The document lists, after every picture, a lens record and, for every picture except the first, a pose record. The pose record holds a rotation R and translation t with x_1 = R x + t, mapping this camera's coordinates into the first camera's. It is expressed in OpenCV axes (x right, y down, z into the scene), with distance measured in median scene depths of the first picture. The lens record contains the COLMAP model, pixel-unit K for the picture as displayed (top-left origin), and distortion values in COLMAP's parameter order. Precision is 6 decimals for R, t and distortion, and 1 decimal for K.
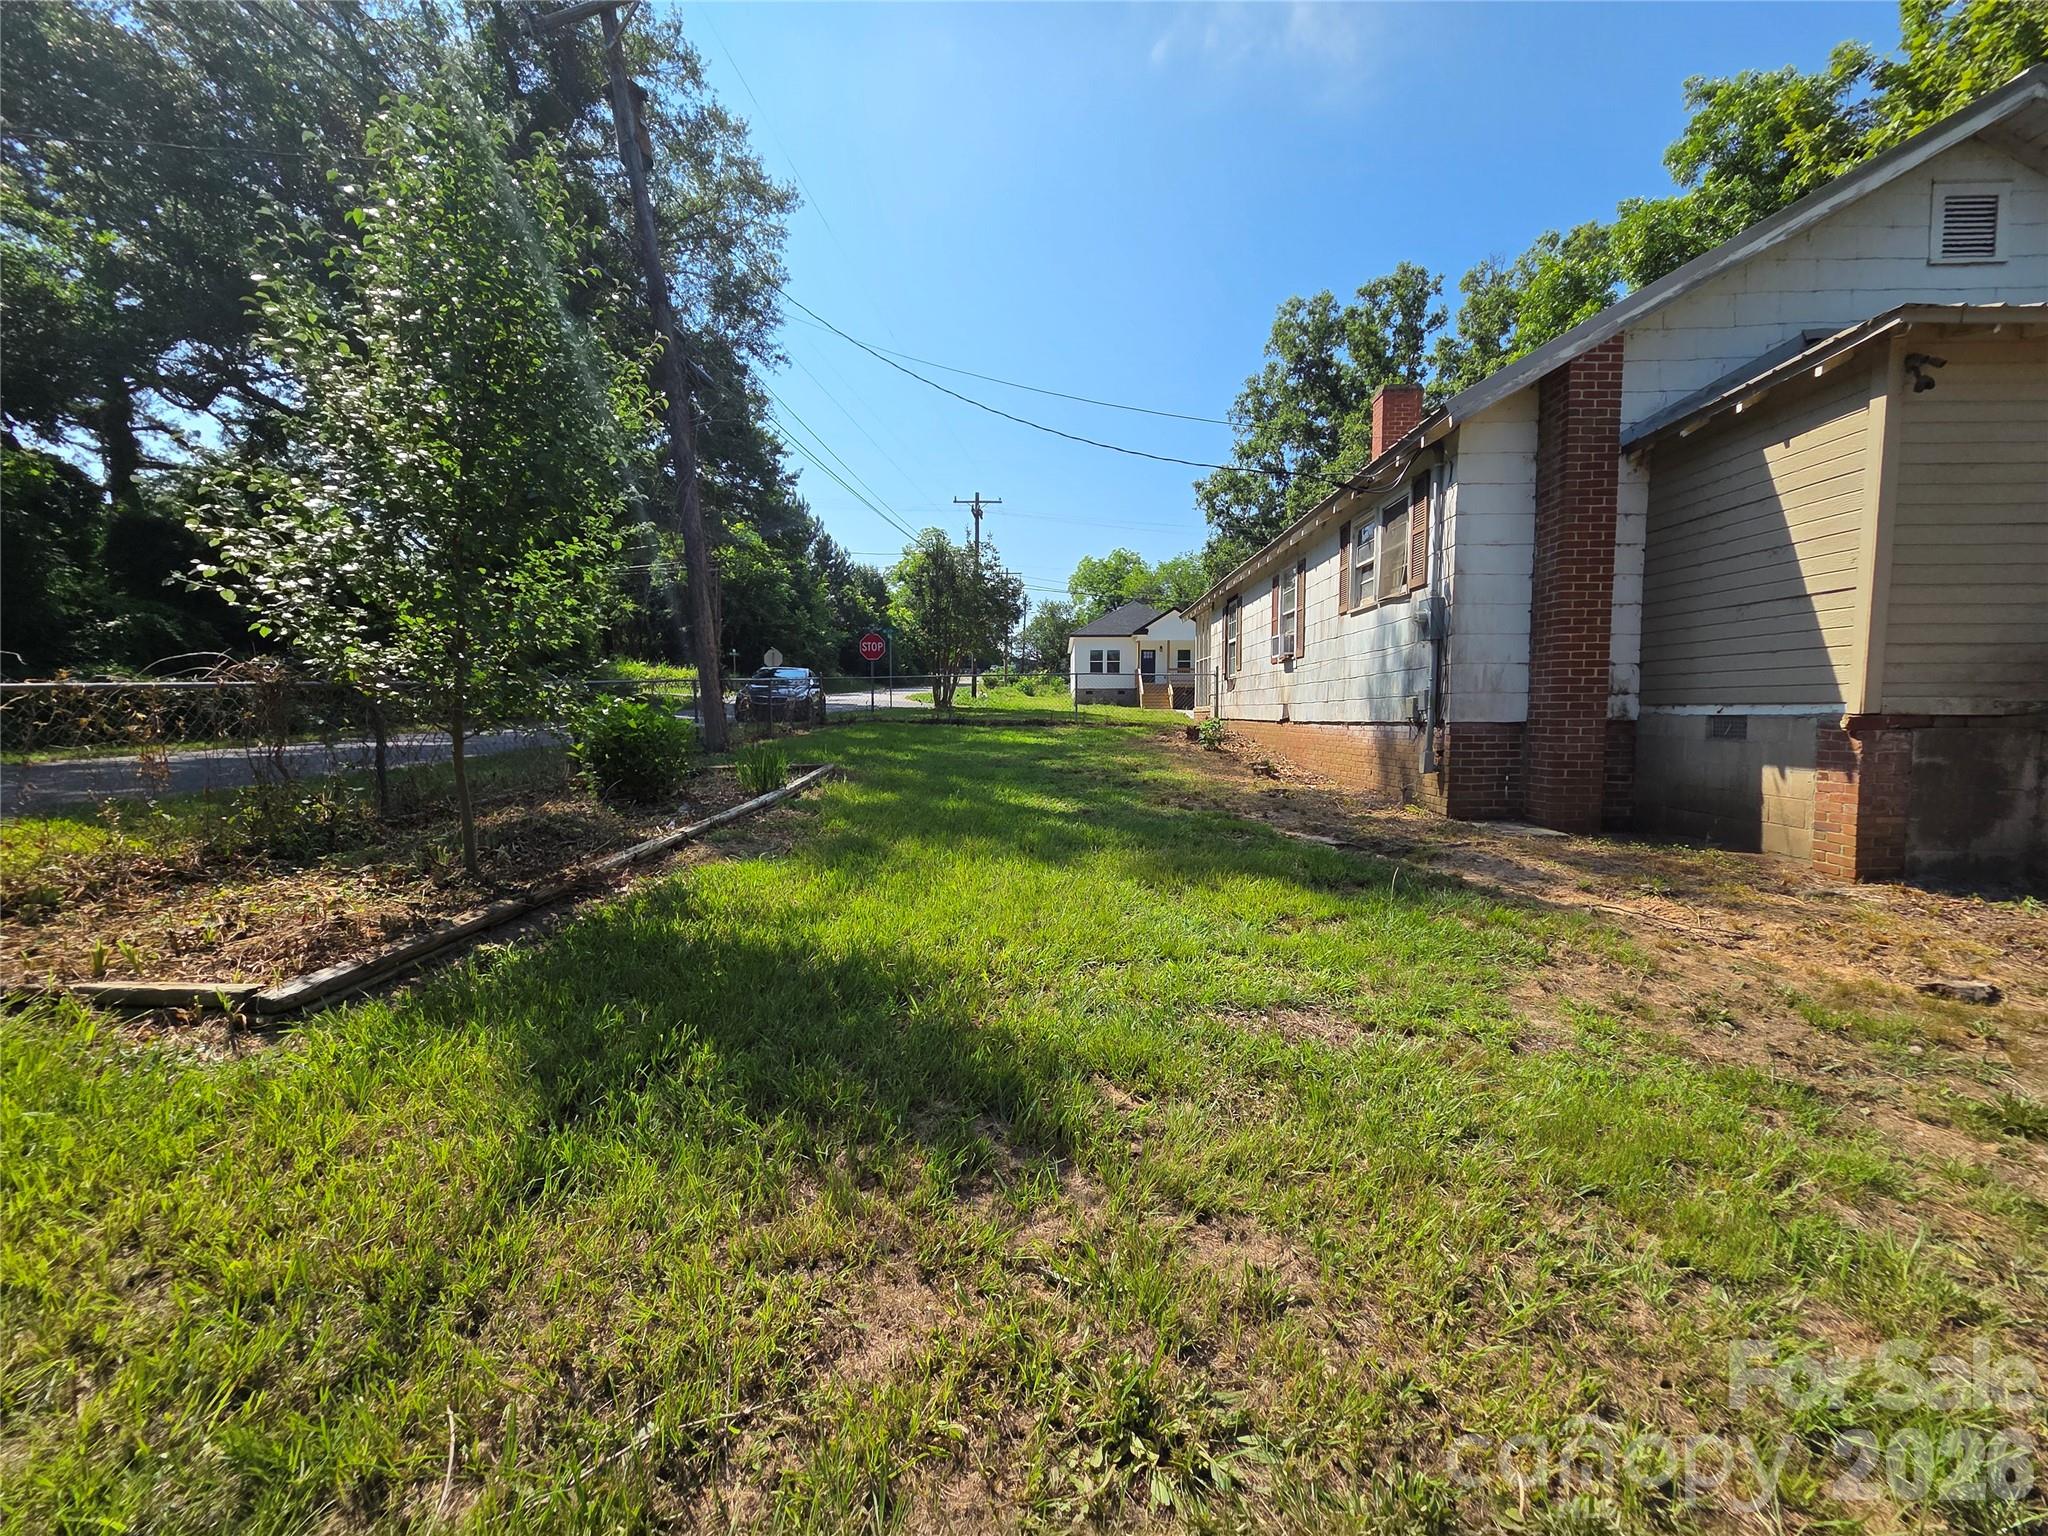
lens RADIAL K [[834.3, 0, 1029.1], [0, 834.3, 777.0], [0, 0, 1]] dist [-0.000702, -0.000600]
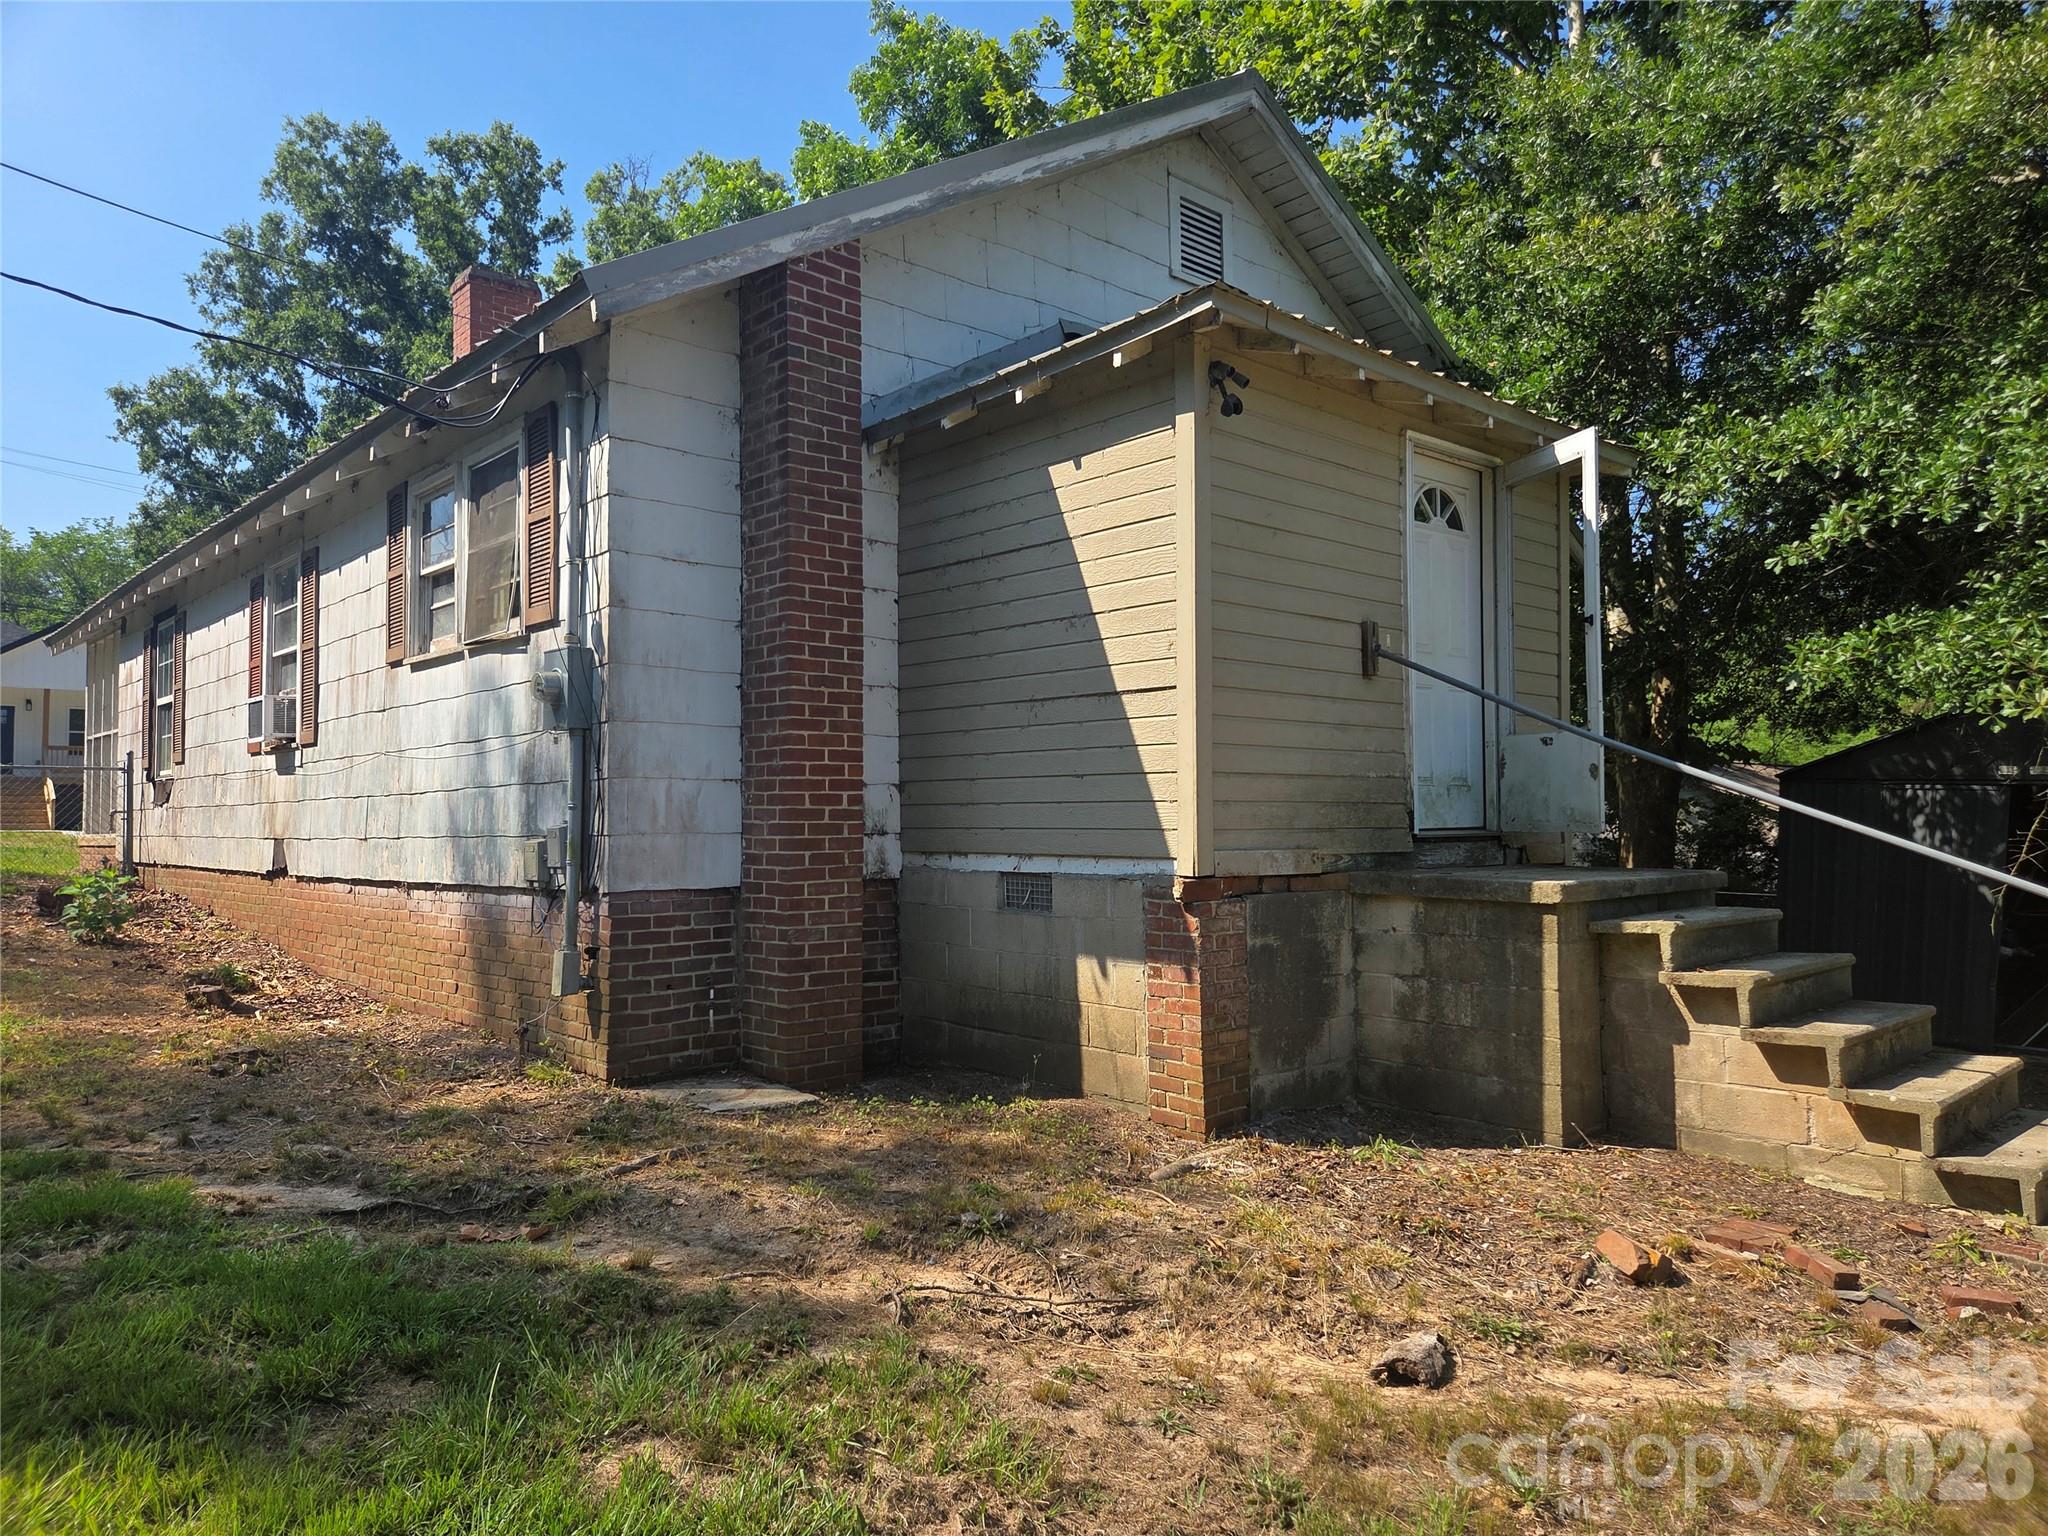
lens RADIAL K [[1369.5, 0, 1012.6], [0, 1369.5, 764.8], [0, 0, 1]] dist [0.053230, -0.017408]
pose [[0.723364, 0.027952, 0.689901, 0.104658], [0.056395, 0.993450, -0.099382, -0.046520], [-0.688160, 0.110796, 0.717050, 0.226994]]
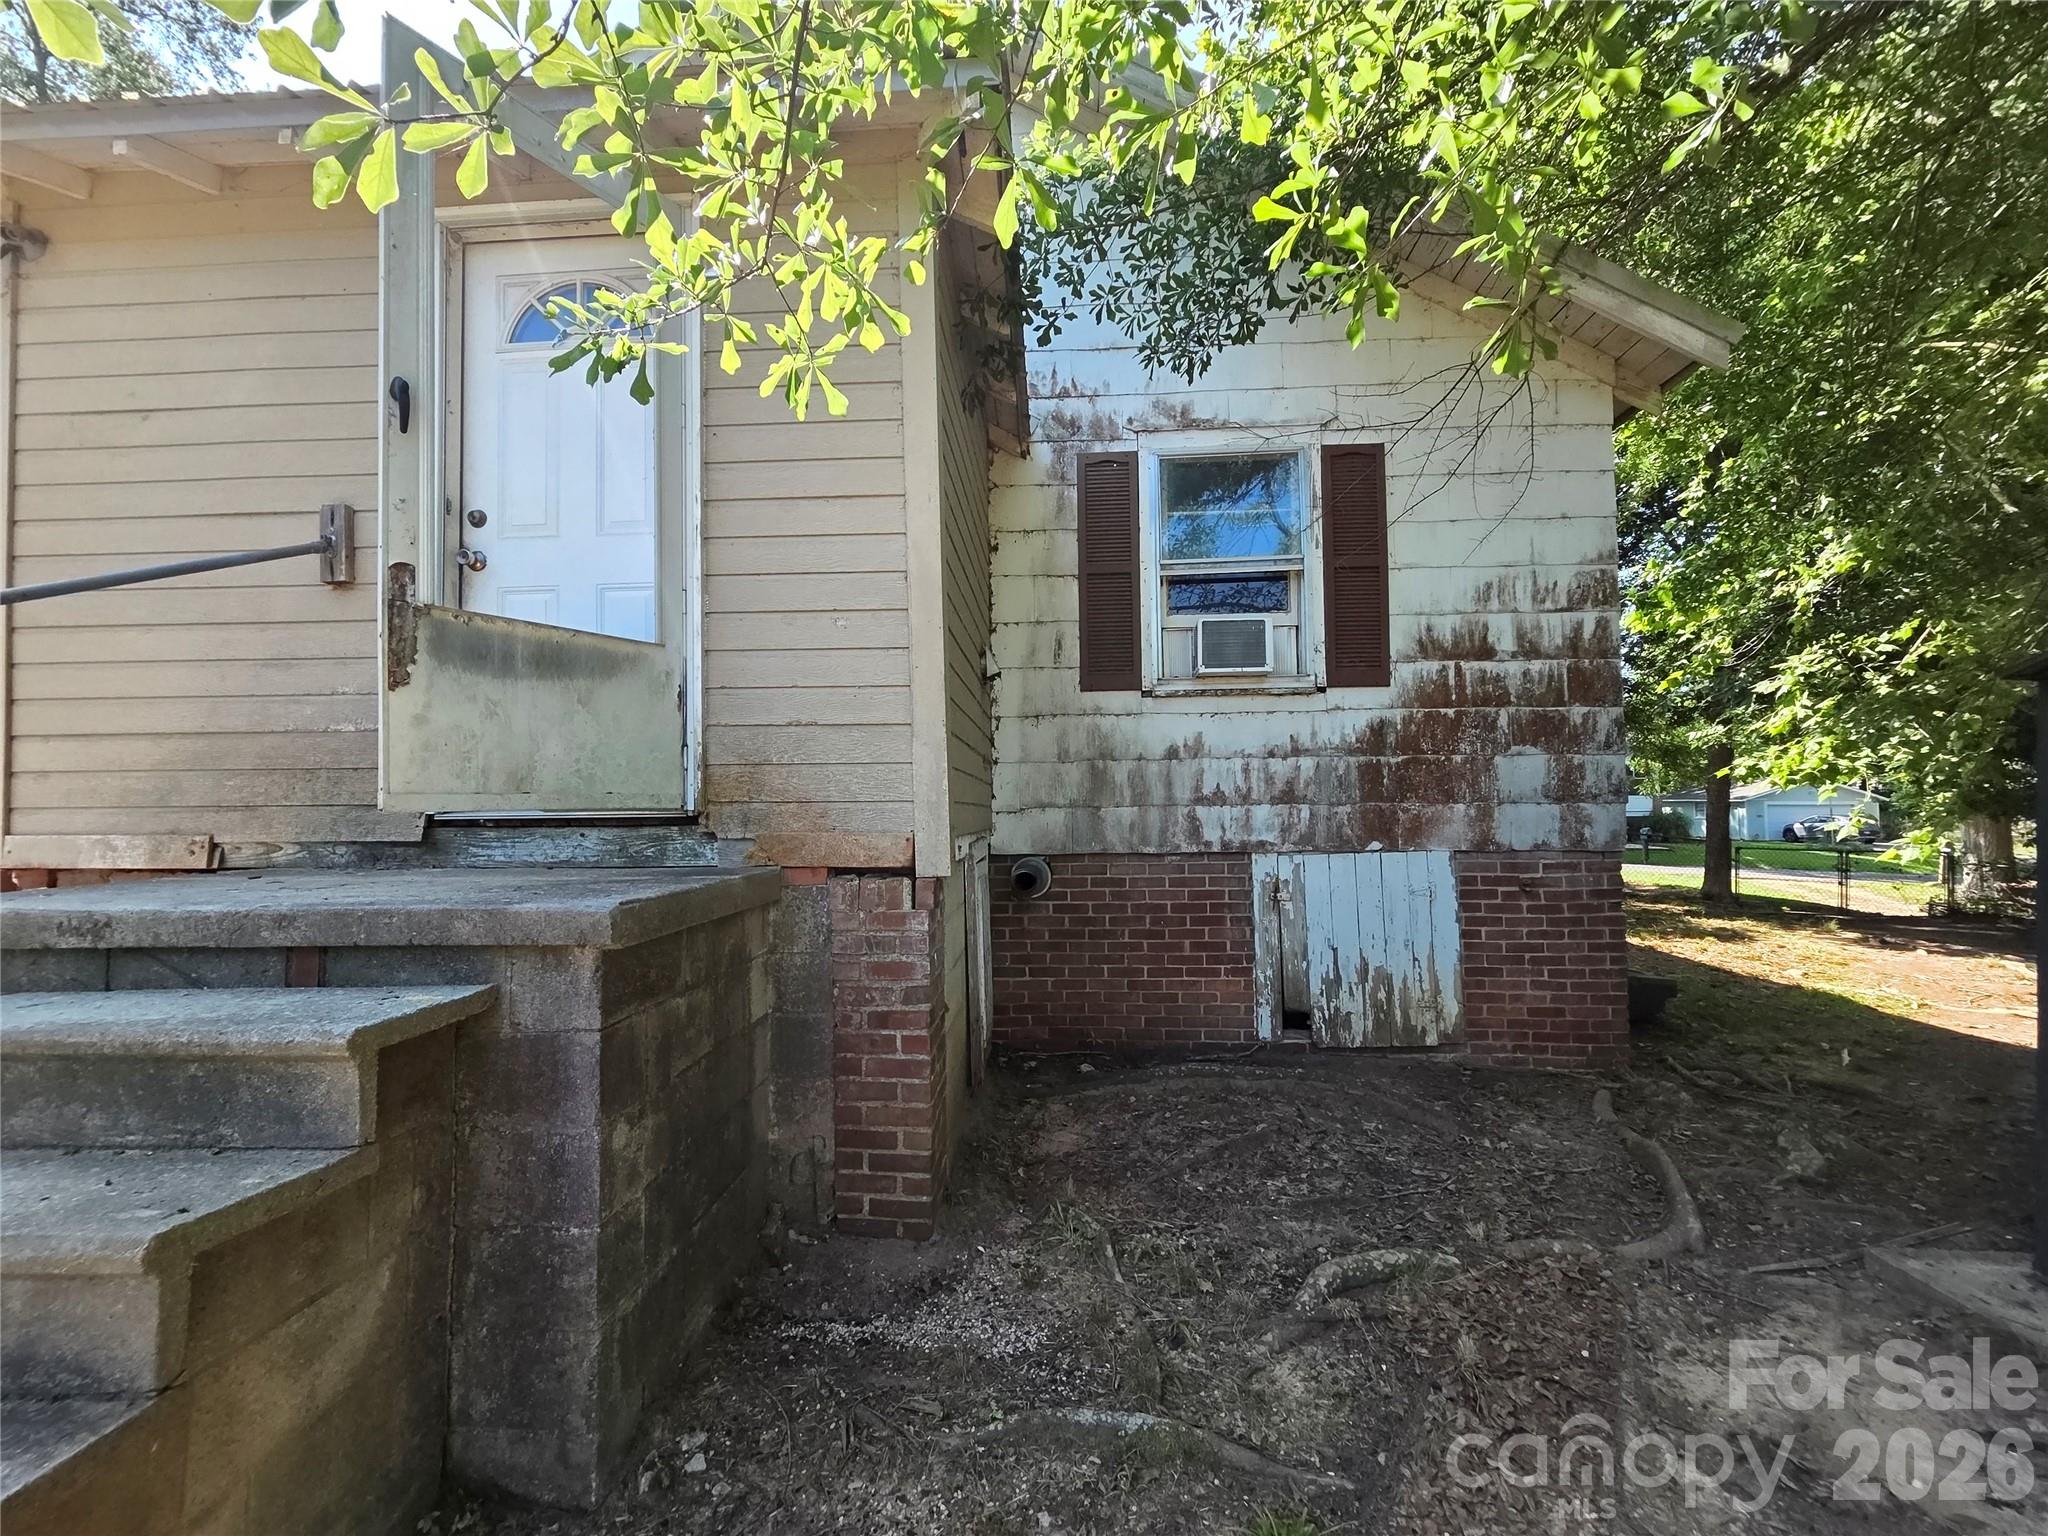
lens RADIAL K [[834.3, 0, 1032.0], [0, 834.3, 778.2], [0, 0, 1]] dist [-0.000702, -0.000600]
pose [[0.999567, -0.007930, -0.028335, 1.226837], [0.004503, 0.992879, -0.119042, -0.047823], [0.029077, 0.118863, 0.992485, 0.353619]]
